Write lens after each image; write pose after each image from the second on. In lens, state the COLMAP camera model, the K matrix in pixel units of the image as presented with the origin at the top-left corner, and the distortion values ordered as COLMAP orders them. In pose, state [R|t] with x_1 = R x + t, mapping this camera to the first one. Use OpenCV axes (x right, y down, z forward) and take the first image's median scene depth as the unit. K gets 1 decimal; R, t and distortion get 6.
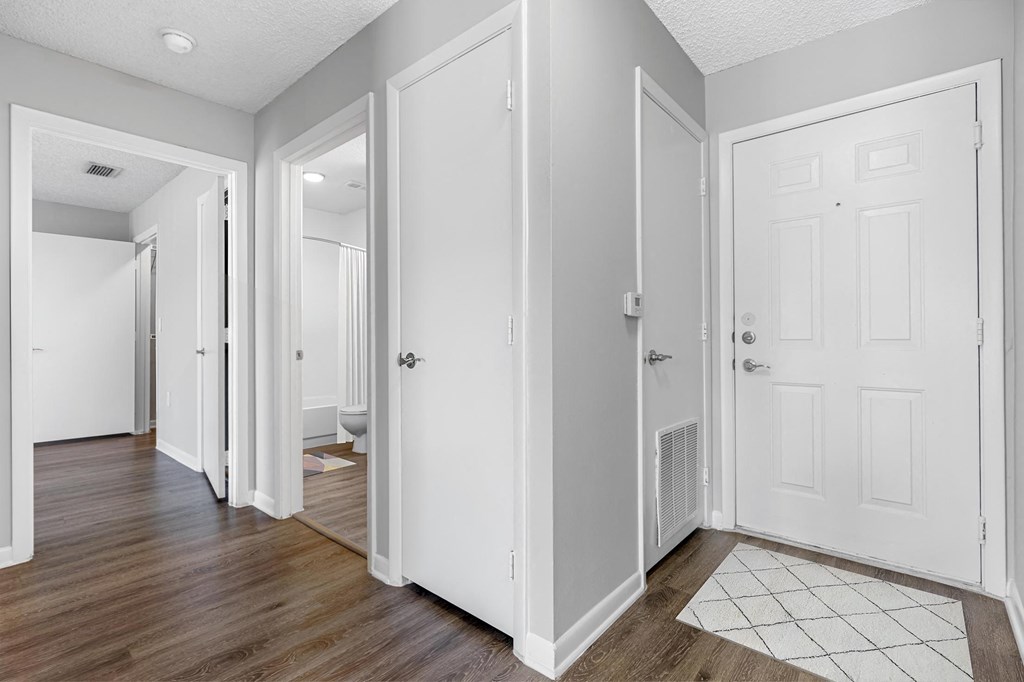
lens RADIAL K [[469.9, 0, 513.0], [0, 469.9, 338.8], [0, 0, 1]] dist [0.006939, -0.001604]
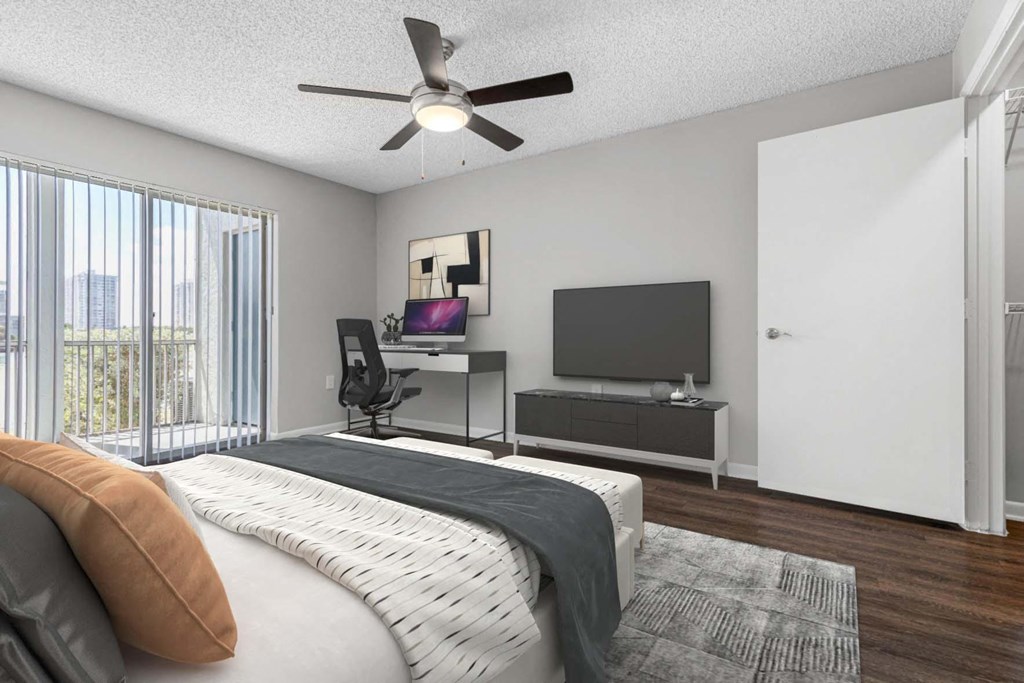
lens RADIAL K [[469.9, 0, 514.4], [0, 469.9, 338.5], [0, 0, 1]] dist [0.006939, -0.001604]
pose [[0.120052, -0.001658, -0.992766, -0.411260], [0.005838, 0.999982, -0.000964, 0.020149], [0.992750, -0.005680, 0.120060, 0.525745]]
